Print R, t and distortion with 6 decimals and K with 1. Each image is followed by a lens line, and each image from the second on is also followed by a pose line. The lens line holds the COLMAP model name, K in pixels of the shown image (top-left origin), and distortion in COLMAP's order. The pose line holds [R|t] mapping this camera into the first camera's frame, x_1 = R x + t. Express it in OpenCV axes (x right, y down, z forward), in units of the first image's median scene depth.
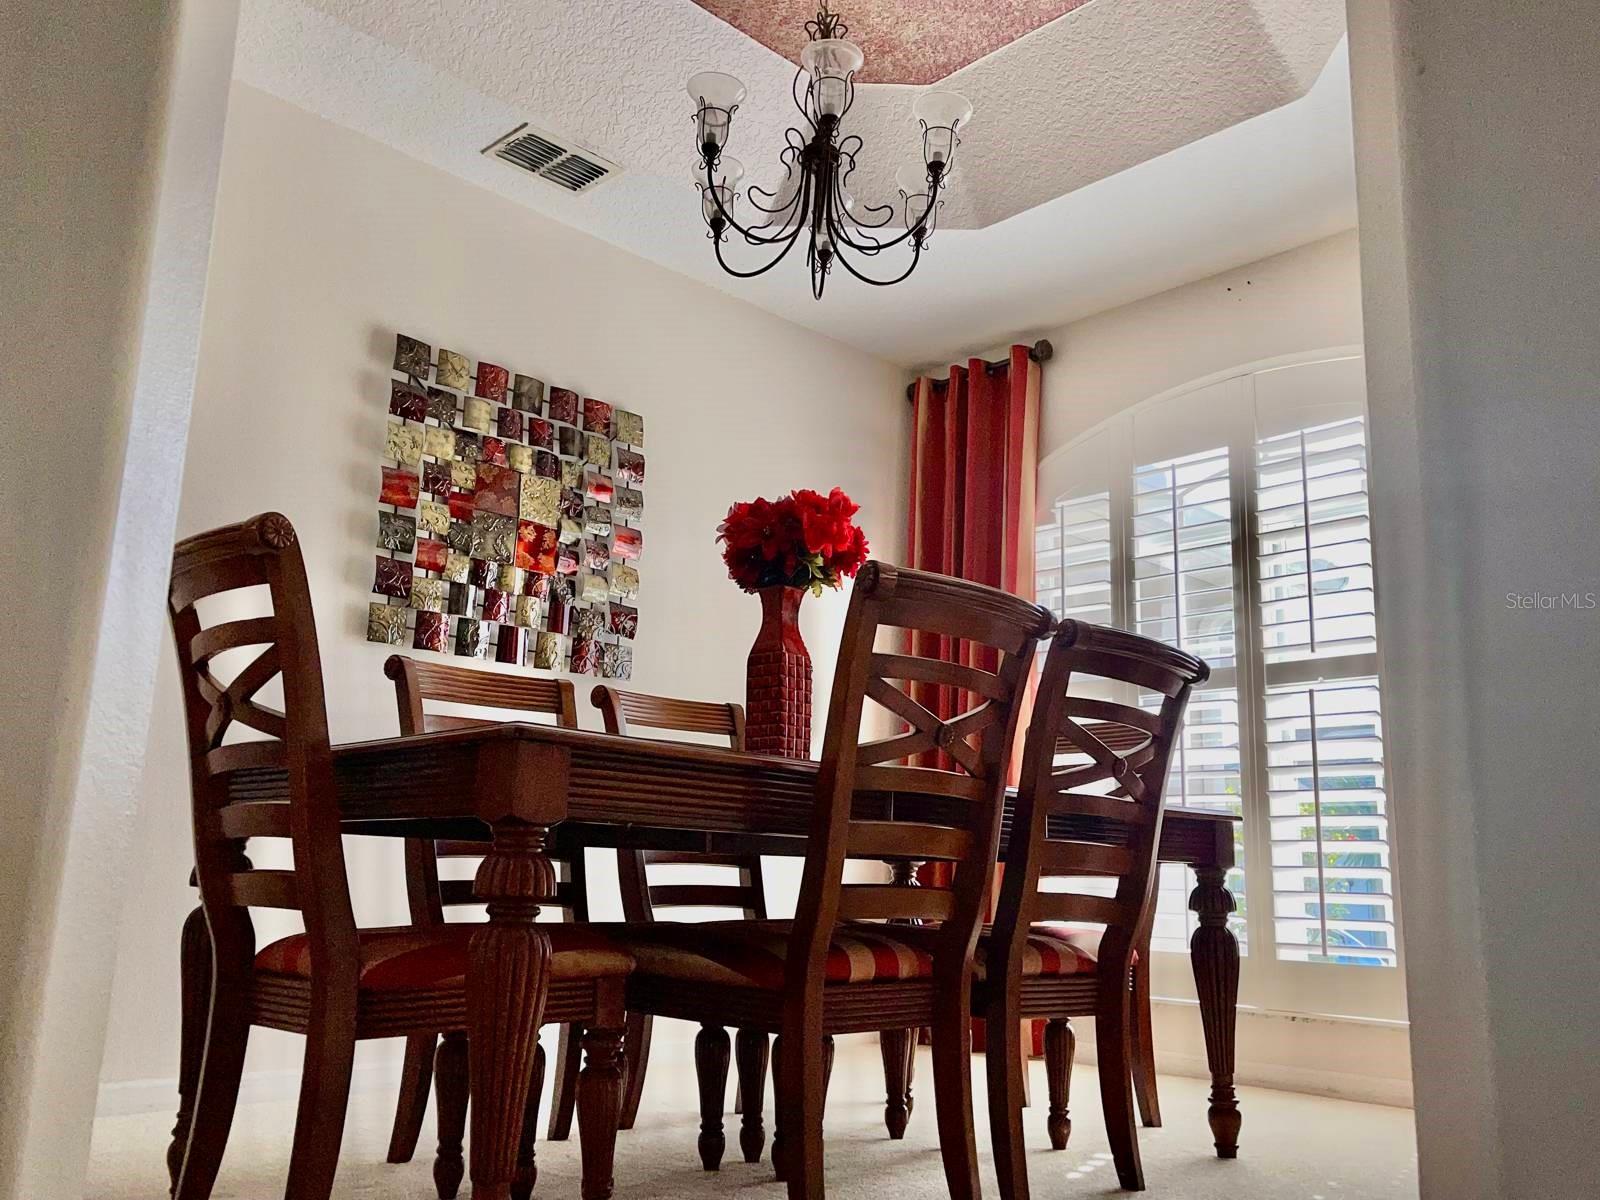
lens RADIAL K [[1385.1, 0, 801.9], [0, 1385.1, 600.4], [0, 0, 1]] dist [0.058835, 0.002219]
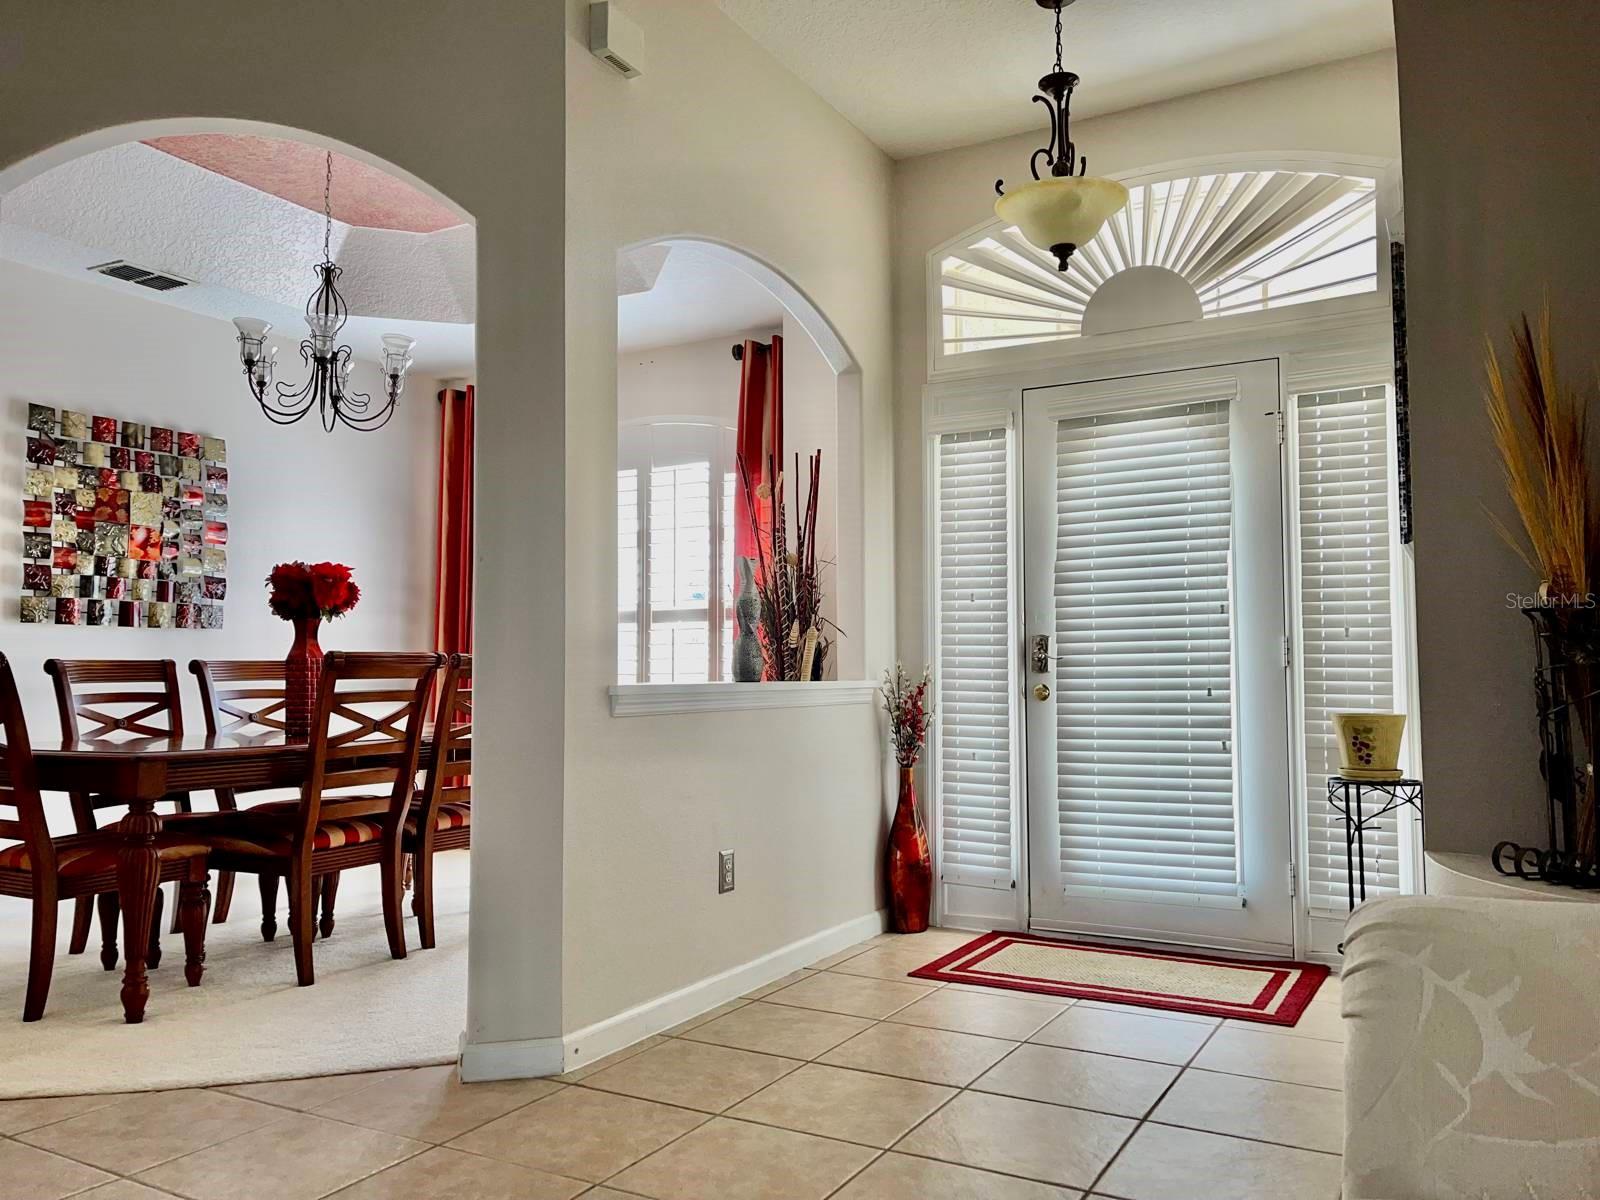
lens RADIAL K [[1215.1, 0, 802.7], [0, 1215.1, 607.1], [0, 0, 1]] dist [0.043683, -0.043692]
pose [[0.956015, -0.018314, 0.292744, 0.090722], [-0.024000, 0.989818, 0.140299, -0.173324], [-0.292333, -0.141154, 0.945842, -0.427800]]
